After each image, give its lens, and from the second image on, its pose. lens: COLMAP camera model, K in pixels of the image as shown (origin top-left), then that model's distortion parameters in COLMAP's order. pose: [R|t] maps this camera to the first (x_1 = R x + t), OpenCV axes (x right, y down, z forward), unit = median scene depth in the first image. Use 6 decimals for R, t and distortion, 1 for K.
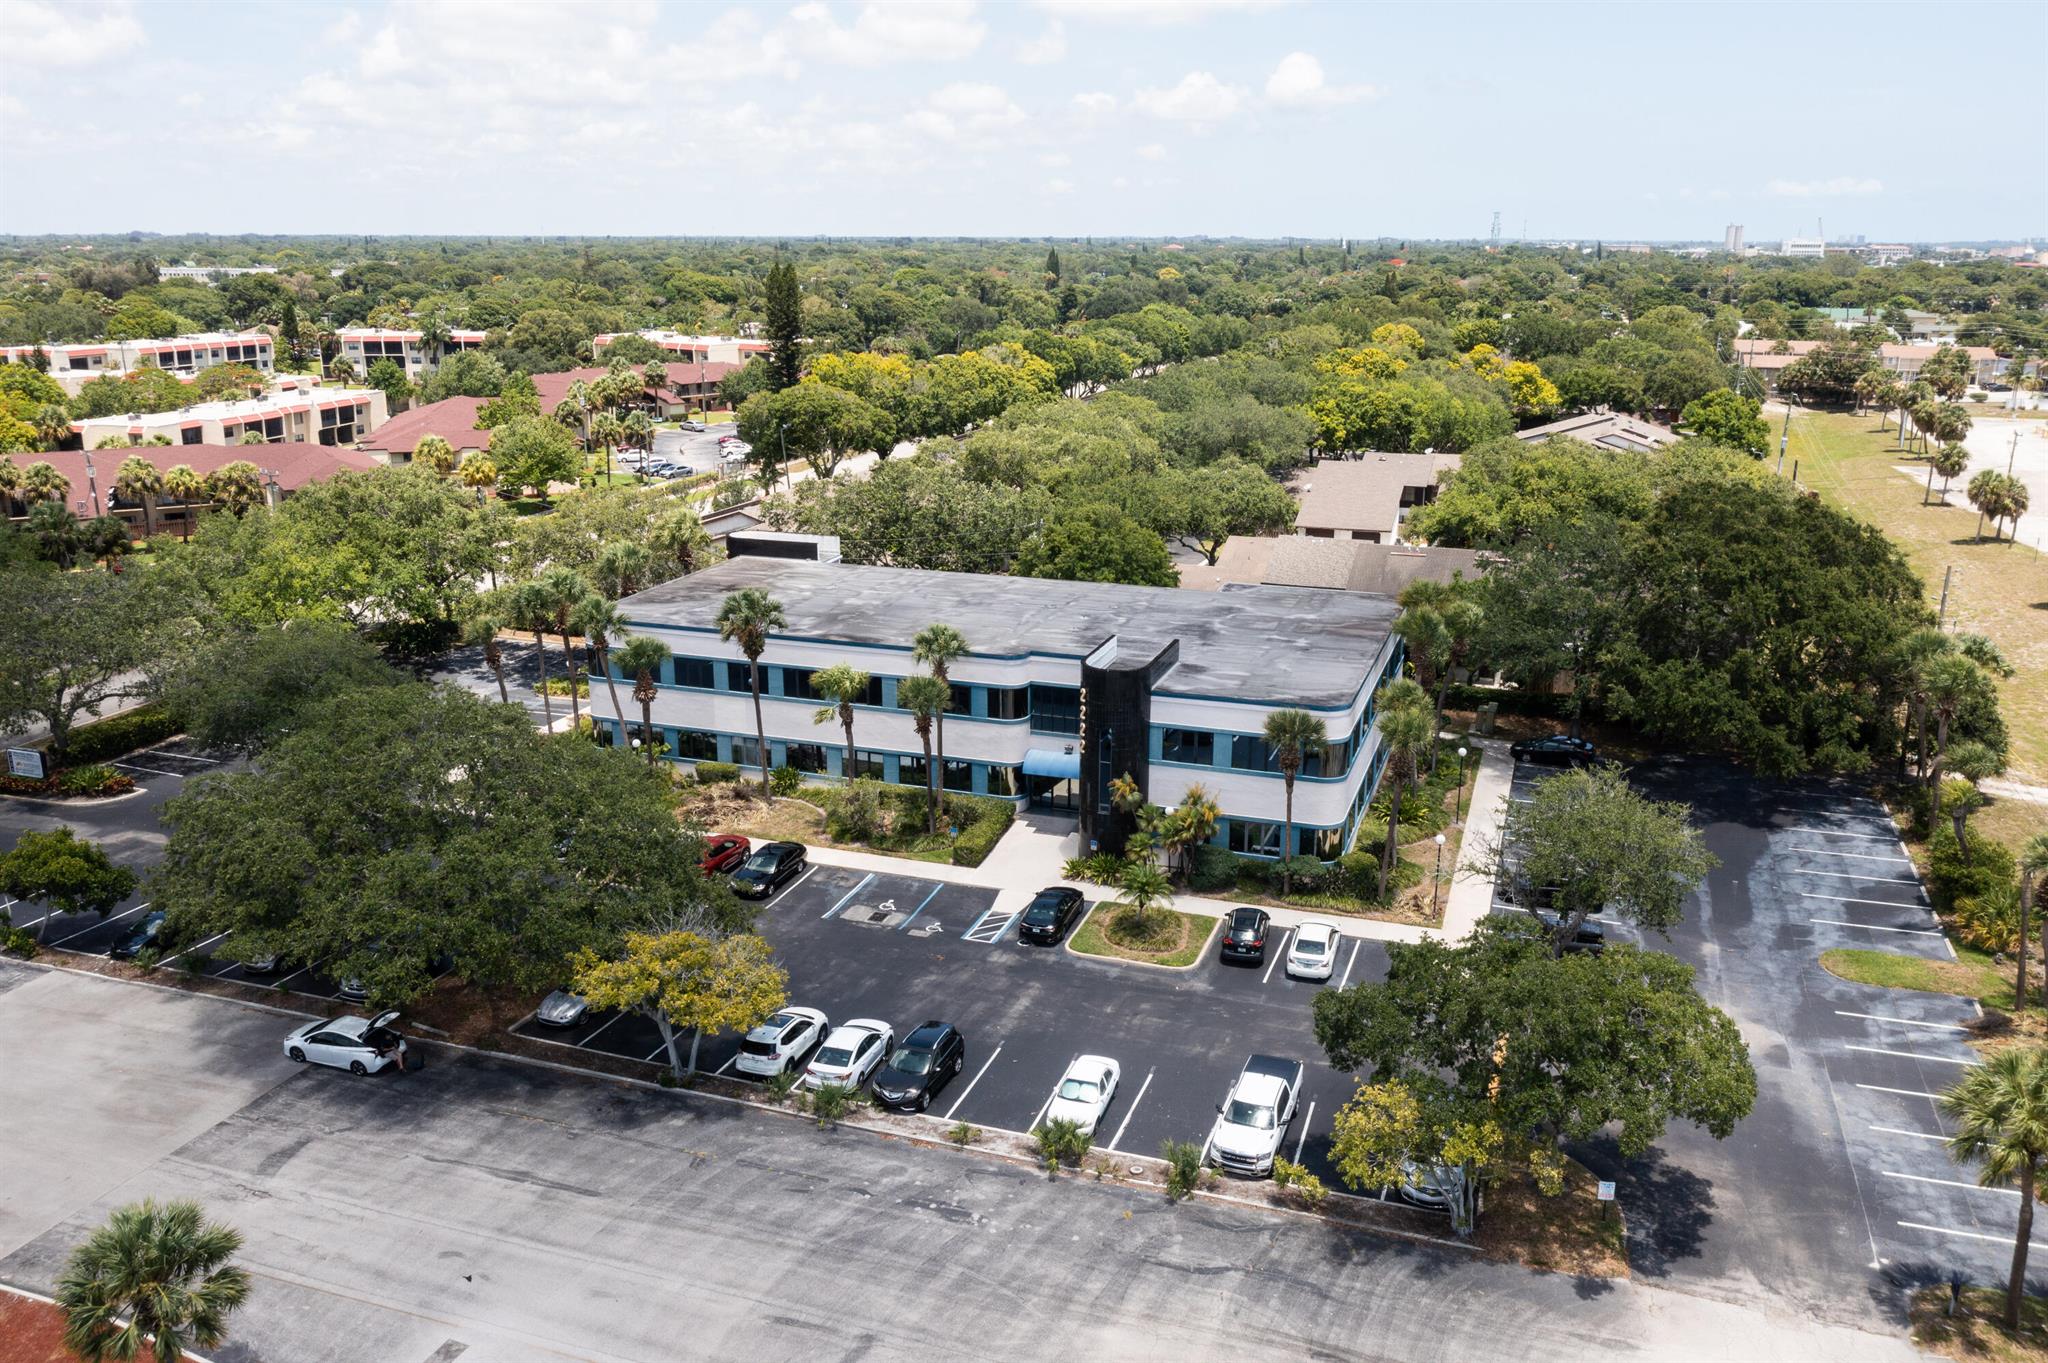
lens RADIAL K [[1611.0, 0, 1024.0], [0, 1611.0, 681.5], [0, 0, 1]] dist [-0.010227, -0.002148]
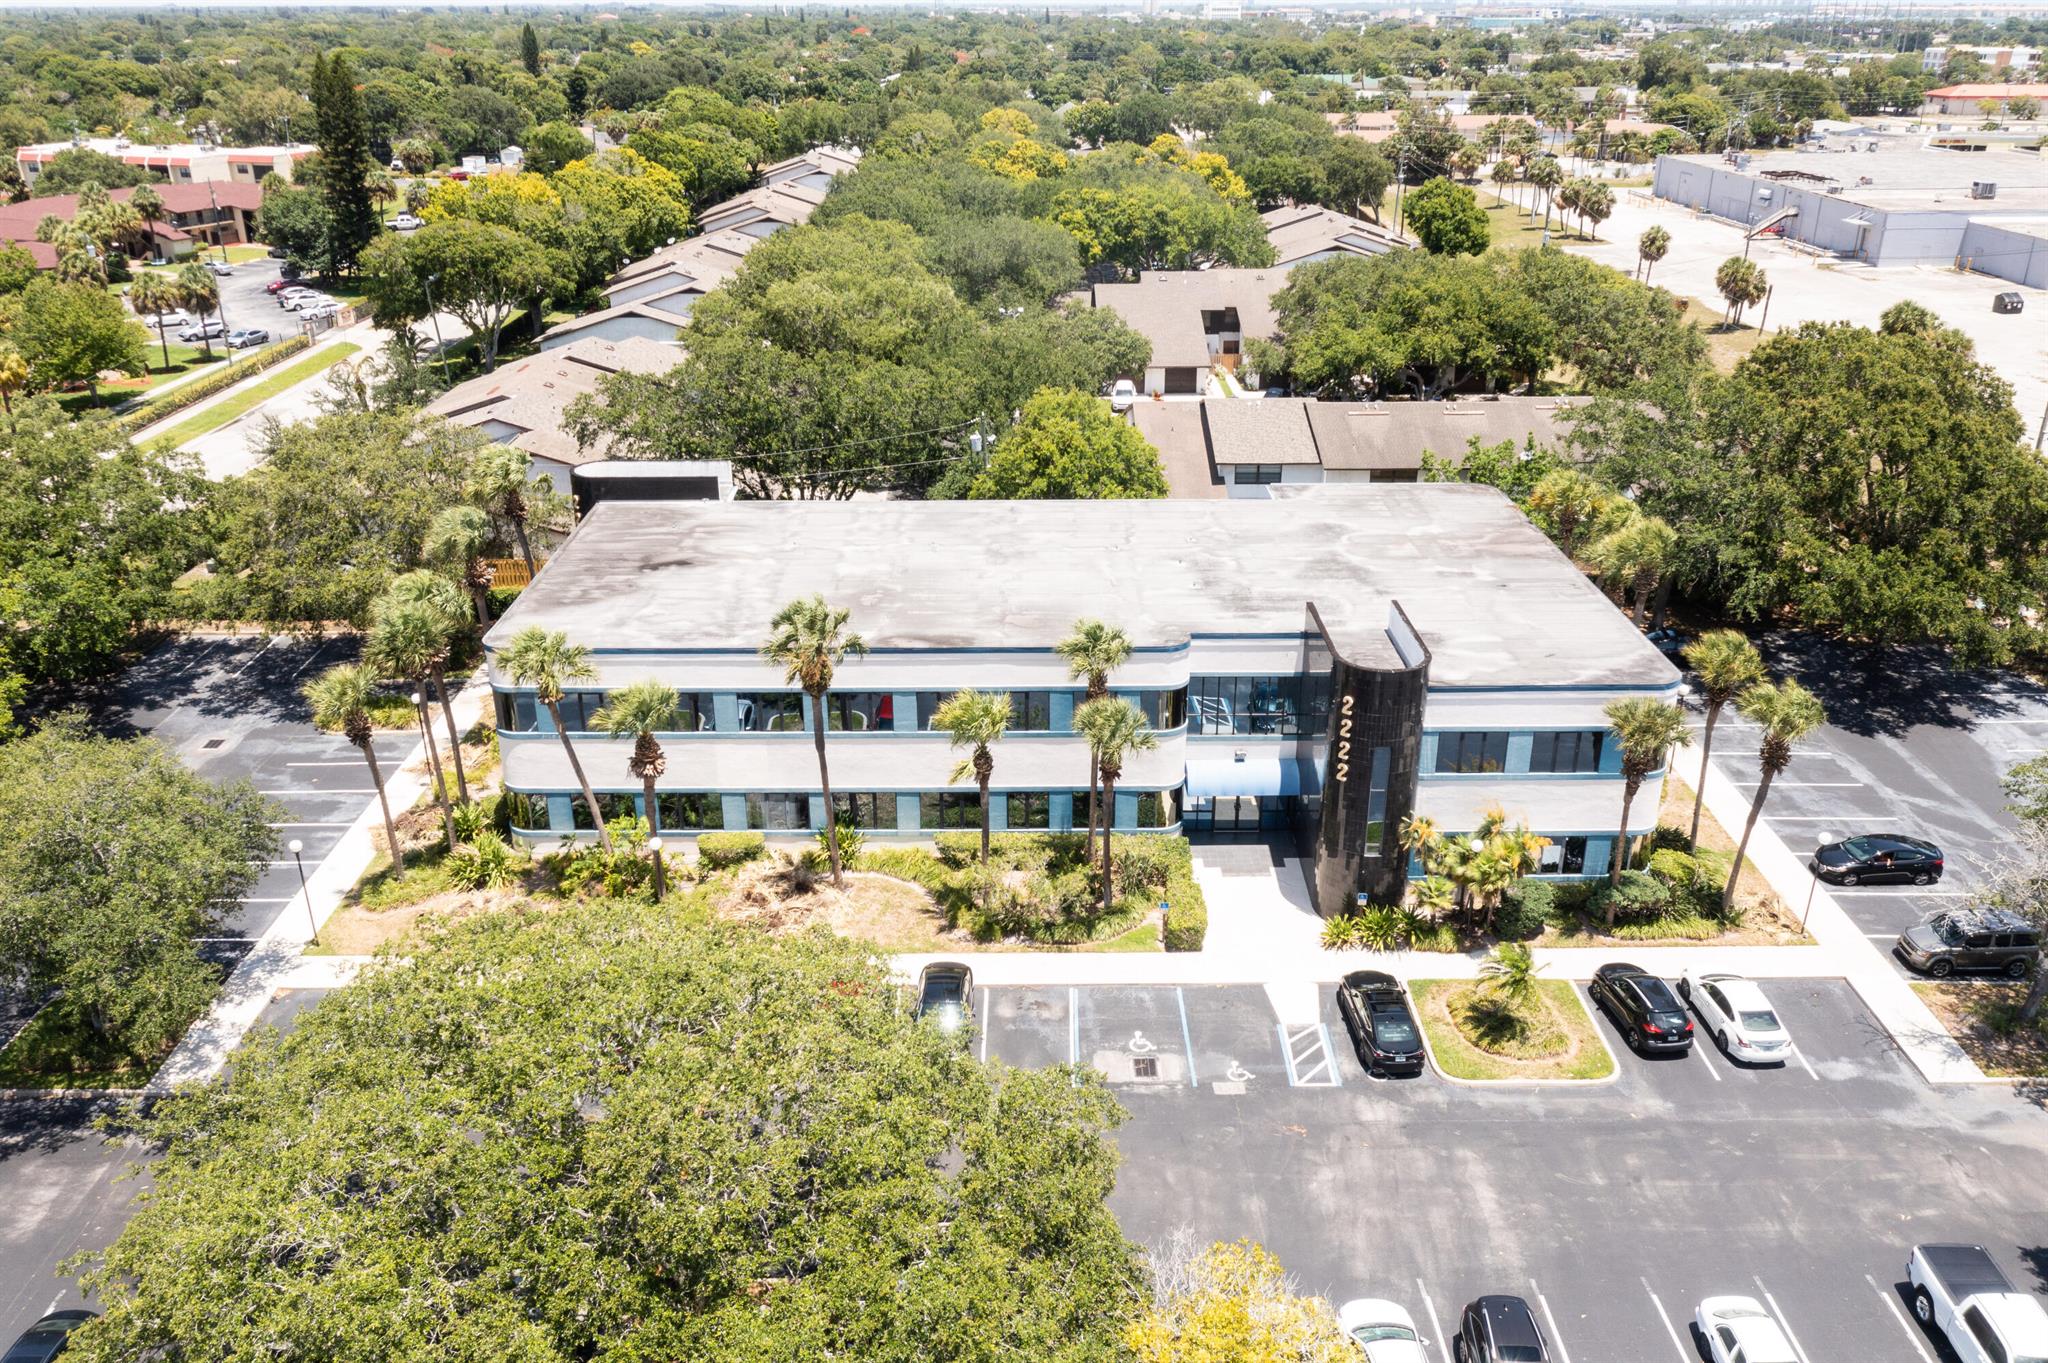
lens RADIAL K [[1588.1, 0, 1024.0], [0, 1588.1, 681.5], [0, 0, 1]] dist [-0.008615, 0.010897]
pose [[0.942113, -0.136568, 0.306223, -0.268873], [0.094112, 0.984284, 0.149424, -0.104112], [-0.321817, -0.111955, 0.940160, 0.316089]]
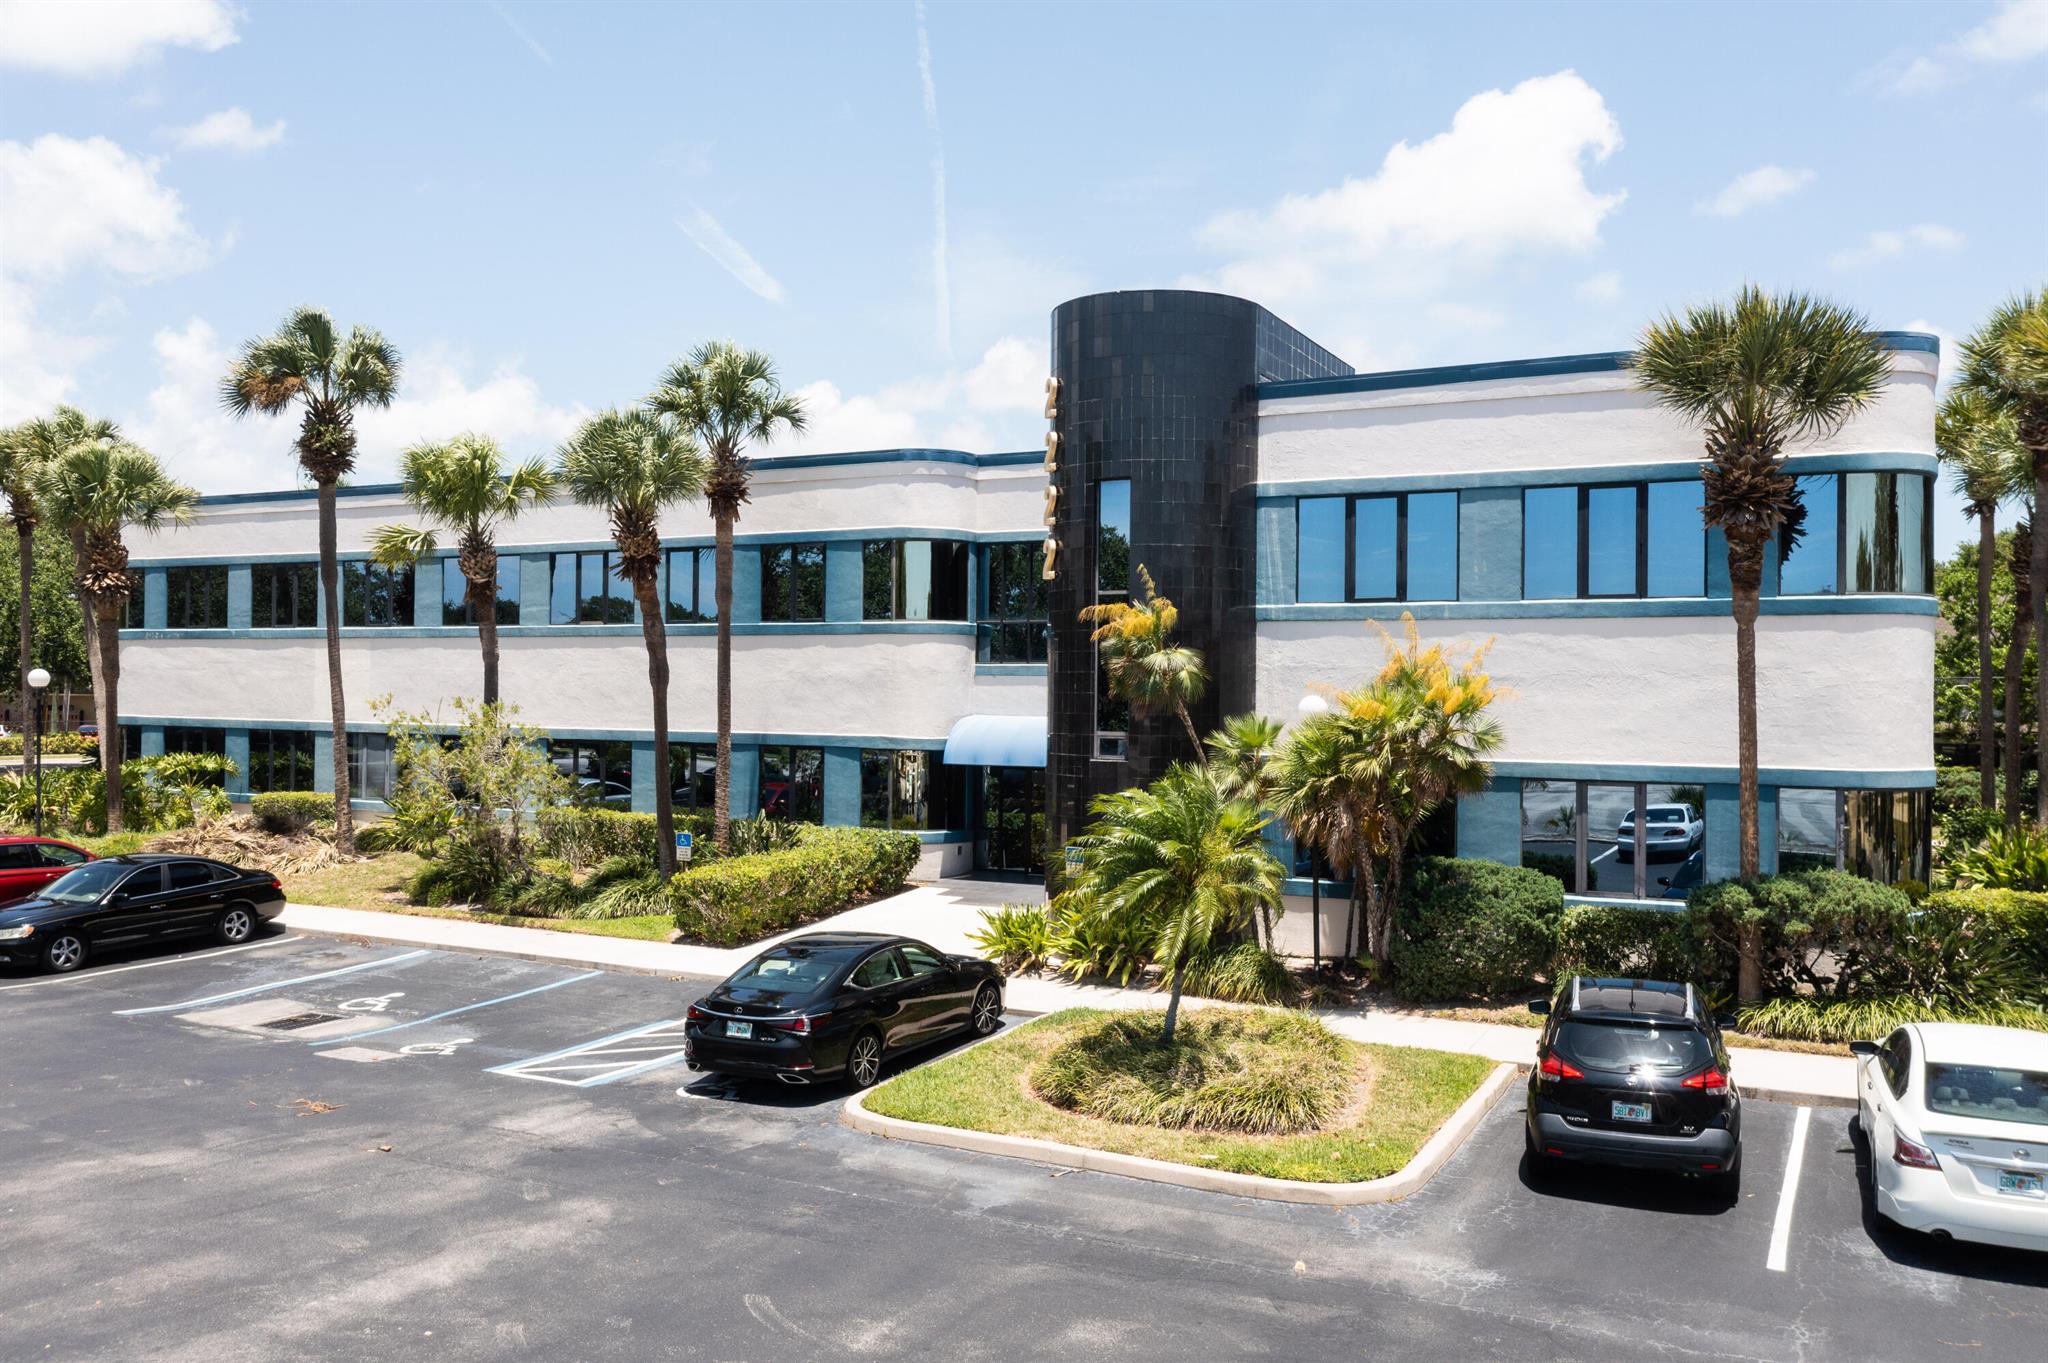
lens RADIAL K [[1604.4, 0, 1024.0], [0, 1604.4, 681.5], [0, 0, 1]] dist [-0.016096, 0.002991]
pose [[0.990301, 0.006311, -0.138797, 0.065445], [-0.044181, 0.961420, -0.271514, 0.130485], [0.131729, 0.275013, 0.952374, 0.590309]]
